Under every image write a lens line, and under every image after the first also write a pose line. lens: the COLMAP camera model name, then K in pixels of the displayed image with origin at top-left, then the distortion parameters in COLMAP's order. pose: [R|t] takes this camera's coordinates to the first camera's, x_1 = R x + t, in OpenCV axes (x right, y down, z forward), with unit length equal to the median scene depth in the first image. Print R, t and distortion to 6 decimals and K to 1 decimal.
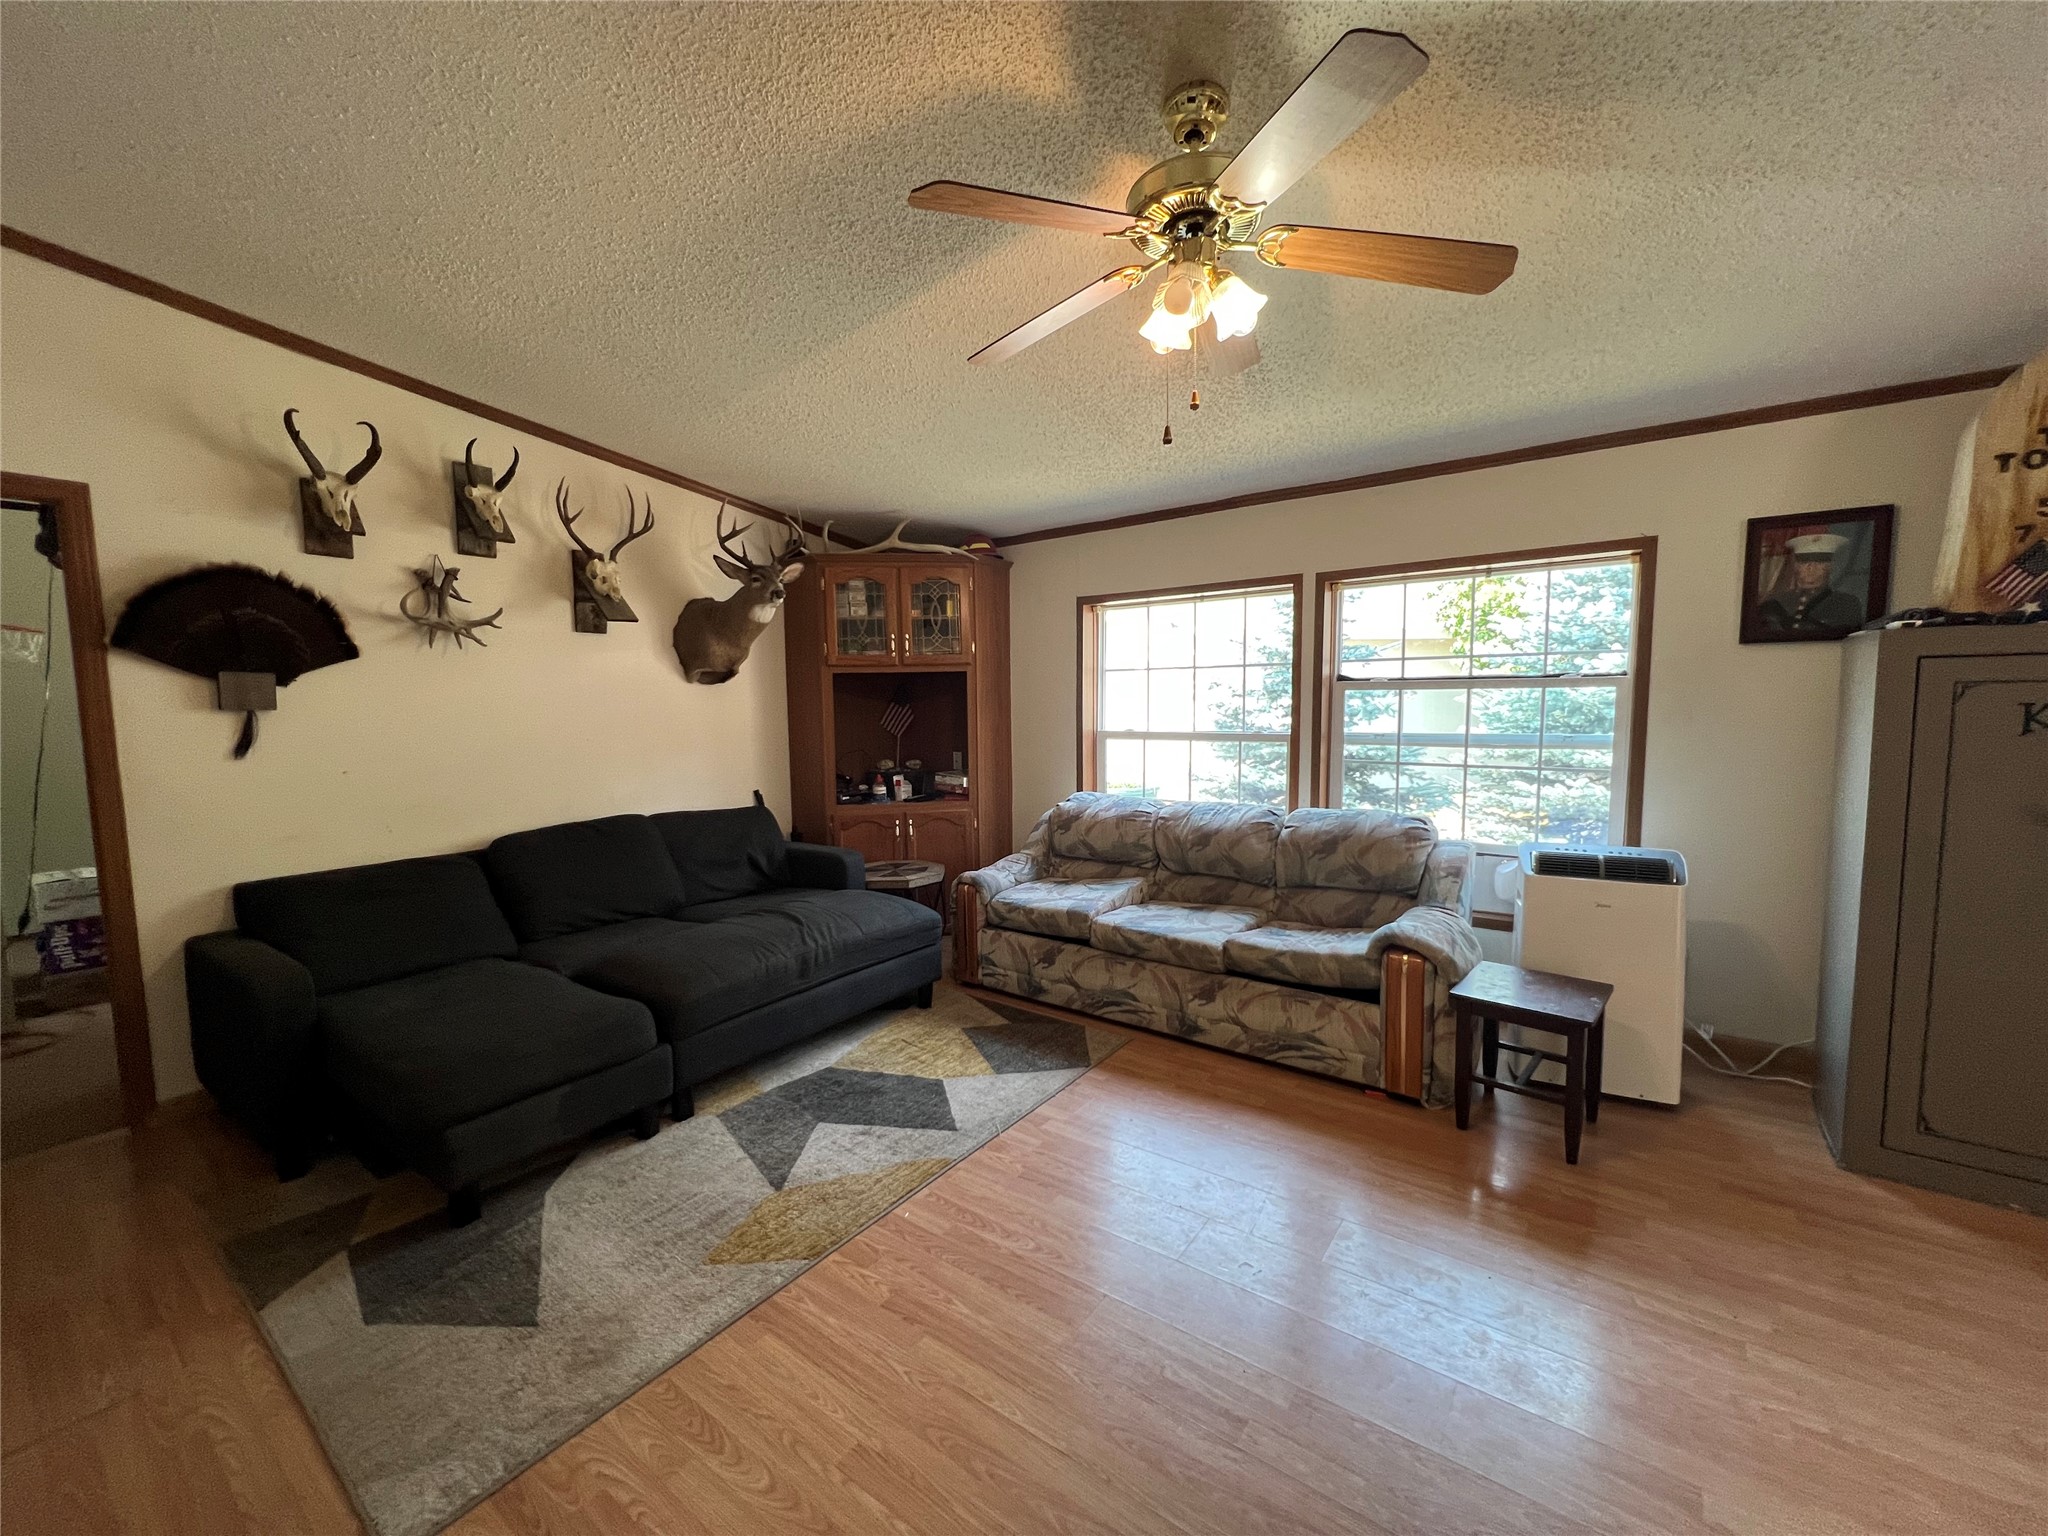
lens RADIAL K [[813.5, 0, 1024.0], [0, 813.5, 768.0], [0, 0, 1]] dist [-0.001244, 0.000446]
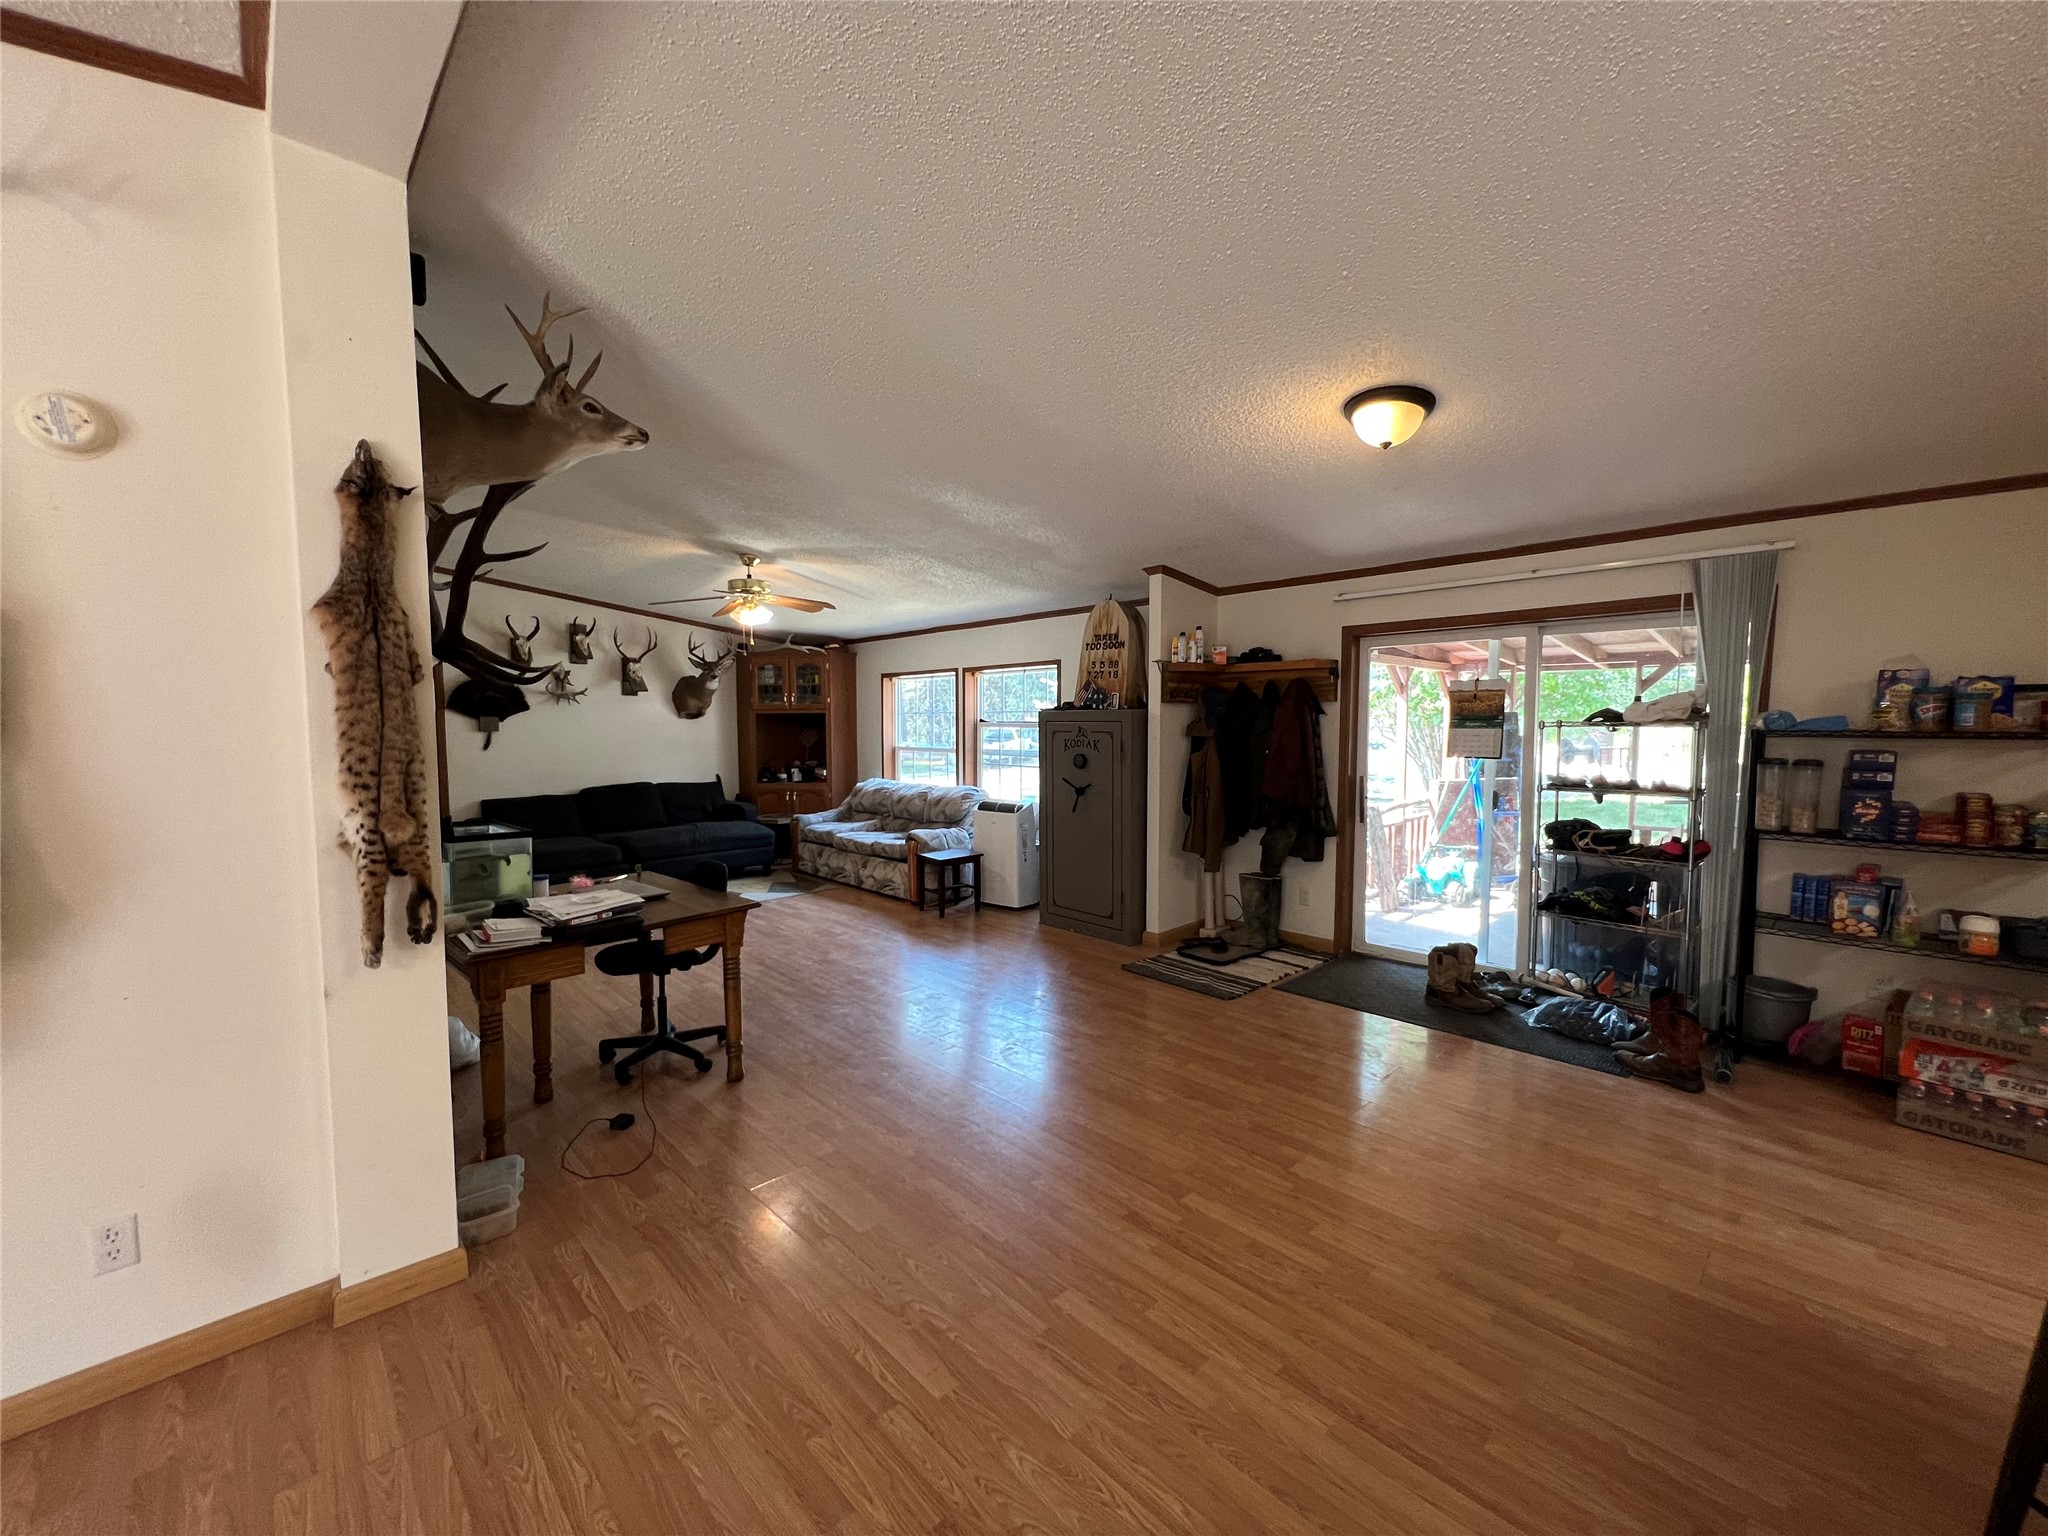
lens RADIAL K [[813.5, 0, 1024.0], [0, 813.5, 768.0], [0, 0, 1]] dist [-0.001244, 0.000446]
pose [[0.985898, 0.020818, -0.166048, 0.931788], [-0.024454, 0.999503, -0.019879, 0.044070], [0.165552, 0.023659, 0.985917, -1.021205]]
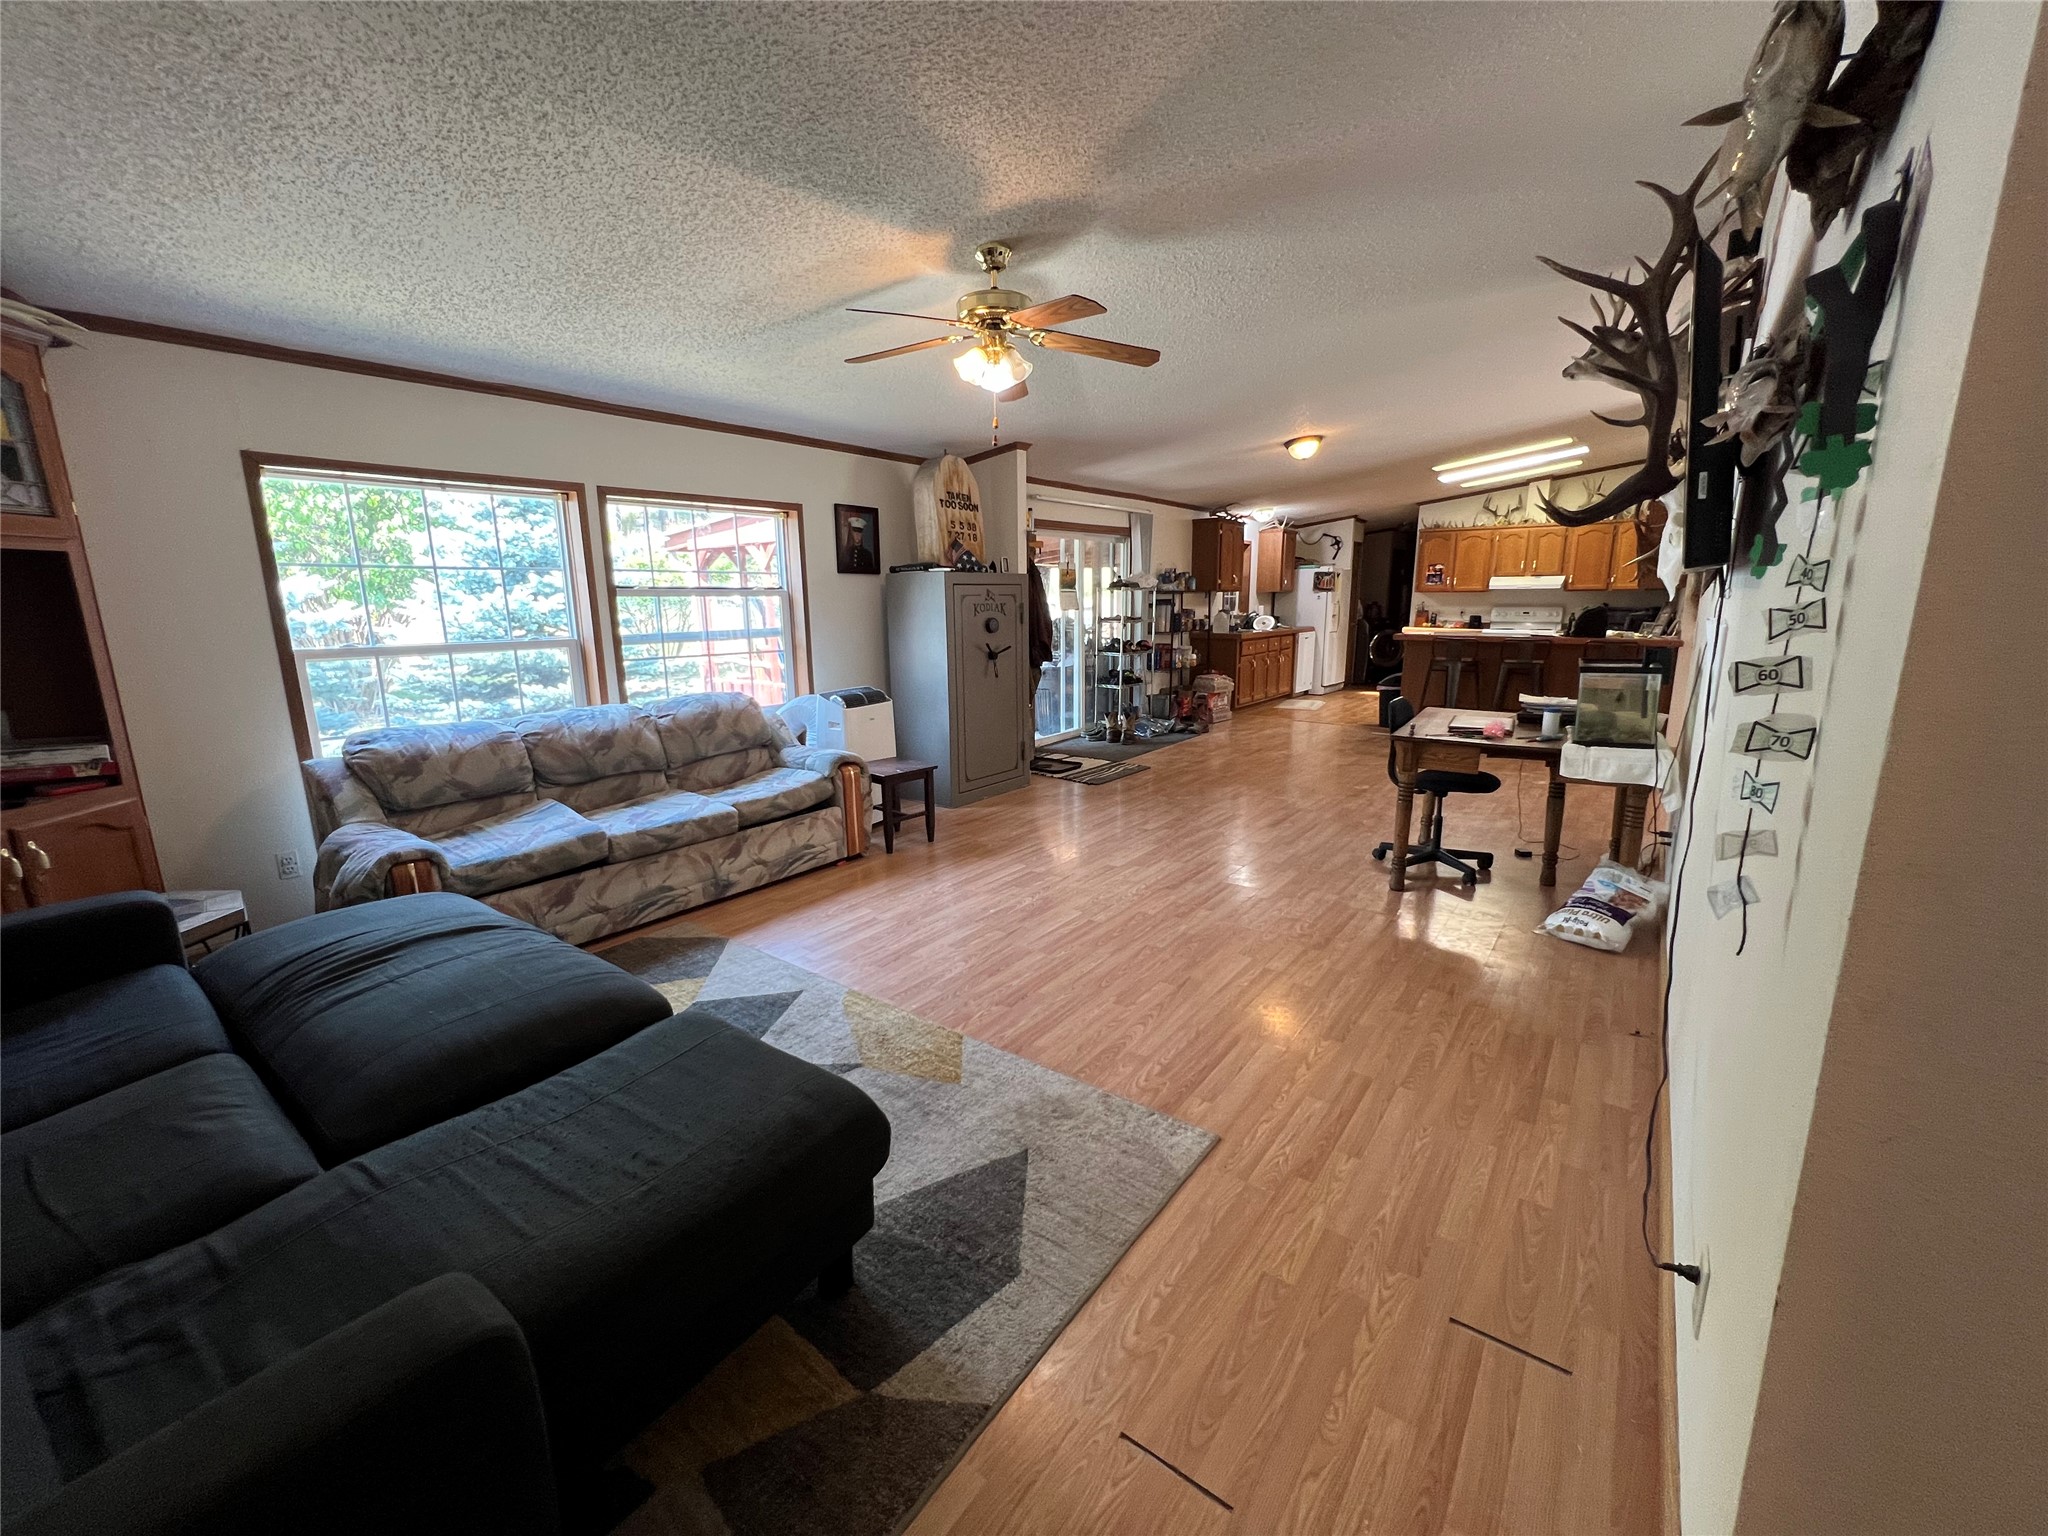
lens RADIAL K [[813.5, 0, 1024.0], [0, 813.5, 768.0], [0, 0, 1]] dist [-0.001244, 0.000446]
pose [[0.020086, -0.191373, 0.981312, -0.844575], [0.096417, 0.977306, 0.188618, -0.024941], [-0.995138, 0.090827, 0.038082, 0.478261]]
